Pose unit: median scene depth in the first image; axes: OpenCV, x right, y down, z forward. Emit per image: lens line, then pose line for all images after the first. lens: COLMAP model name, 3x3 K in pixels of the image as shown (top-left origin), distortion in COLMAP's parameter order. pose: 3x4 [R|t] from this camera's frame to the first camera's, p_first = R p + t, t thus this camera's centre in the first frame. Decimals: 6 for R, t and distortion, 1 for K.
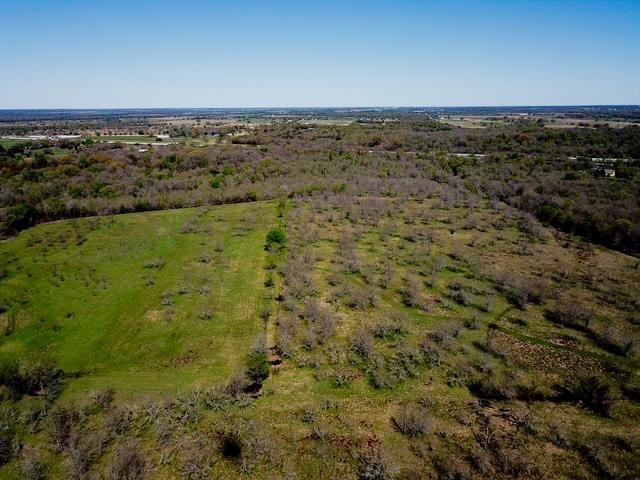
lens RADIAL K [[489.1, 0, 317.2], [0, 489.1, 244.8], [0, 0, 1]] dist [0.027203, -0.026421]
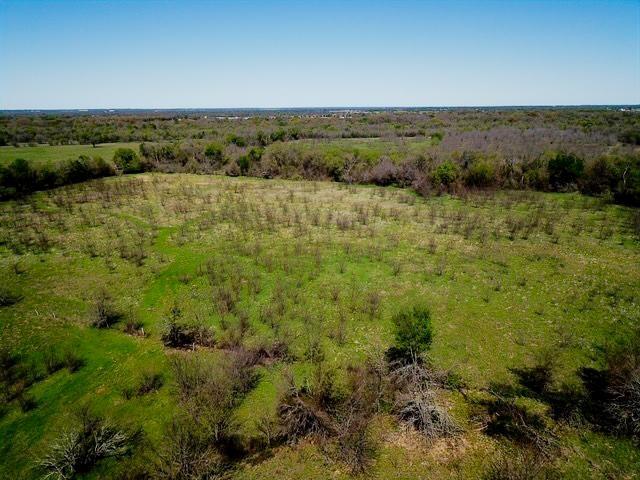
lens RADIAL K [[489.1, 0, 317.2], [0, 489.1, 244.8], [0, 0, 1]] dist [0.027203, -0.026421]
pose [[0.947636, 0.086095, -0.307527, 0.047760], [-0.086159, 0.996191, 0.013396, 0.220853], [0.307509, 0.013801, 0.951445, -0.469239]]
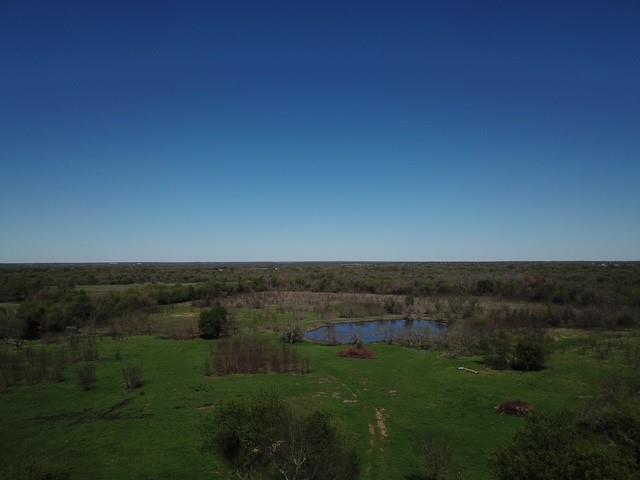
lens RADIAL K [[489.1, 0, 317.2], [0, 489.1, 244.8], [0, 0, 1]] dist [0.027203, -0.026421]
pose [[0.942997, -0.005557, -0.332754, 0.127967], [-0.095930, 0.952883, -0.287771, 0.364300], [0.318675, 0.303288, 0.898033, -0.938832]]
